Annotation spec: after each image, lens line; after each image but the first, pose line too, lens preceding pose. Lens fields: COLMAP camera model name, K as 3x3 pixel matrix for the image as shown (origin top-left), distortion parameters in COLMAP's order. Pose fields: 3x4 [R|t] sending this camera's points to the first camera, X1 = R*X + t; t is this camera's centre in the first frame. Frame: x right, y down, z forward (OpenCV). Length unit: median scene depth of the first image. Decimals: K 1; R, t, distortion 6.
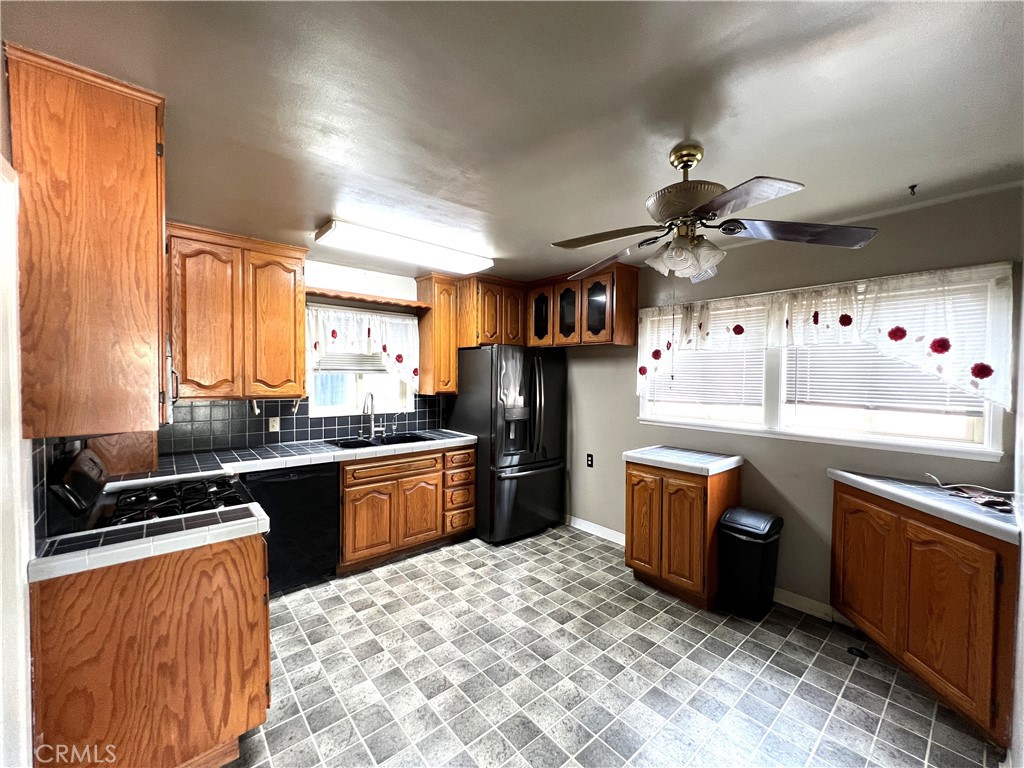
lens RADIAL K [[411.0, 0, 512.0], [0, 411.0, 384.0], [0, 0, 1]] dist [-0.001581, 0.000259]
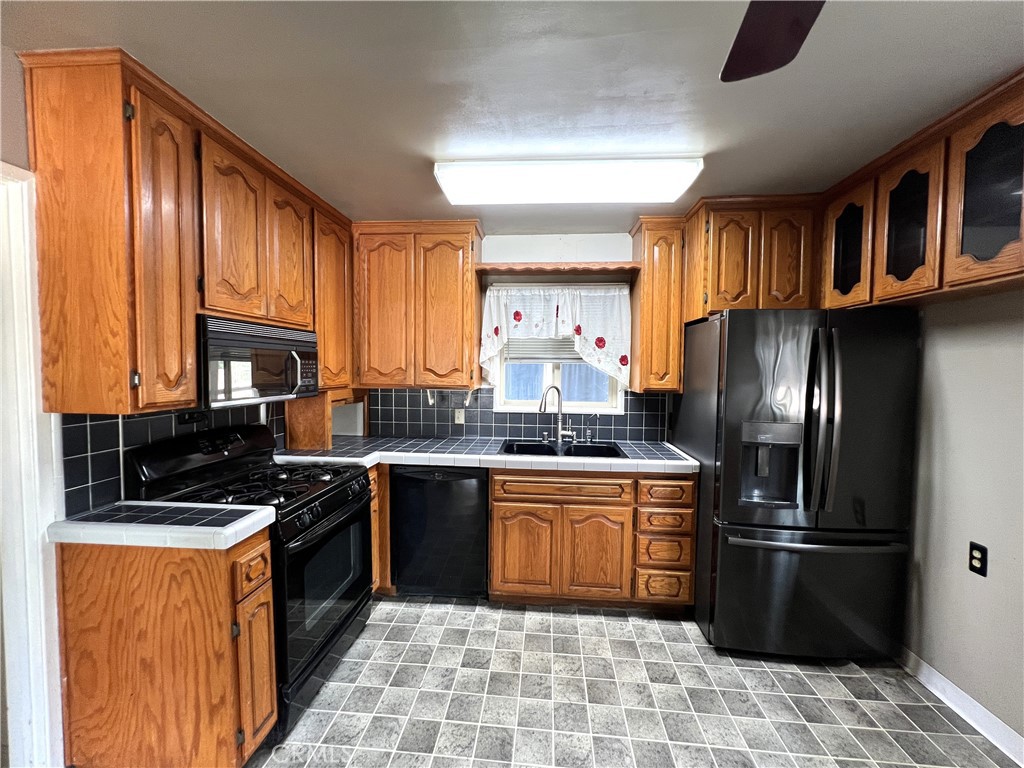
lens RADIAL K [[411.0, 0, 512.0], [0, 411.0, 384.0], [0, 0, 1]] dist [-0.001581, 0.000259]
pose [[0.699477, 0.028313, -0.714094, 0.187930], [-0.020608, 0.999598, 0.019447, 0.003267], [0.714358, 0.001114, 0.699780, 0.430125]]
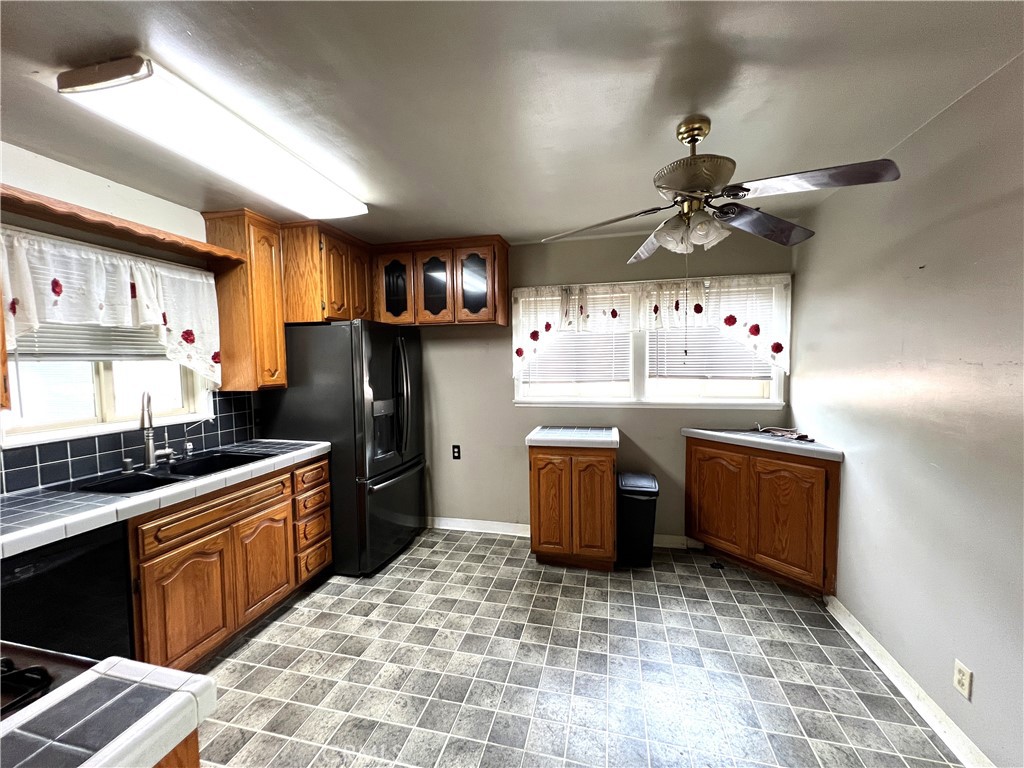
lens RADIAL K [[411.0, 0, 512.0], [0, 411.0, 384.0], [0, 0, 1]] dist [-0.001581, 0.000259]
pose [[0.809592, -0.051512, 0.584728, -0.296427], [0.034303, 0.998591, 0.040478, 0.003084], [-0.585989, -0.012713, 0.810219, 0.238862]]
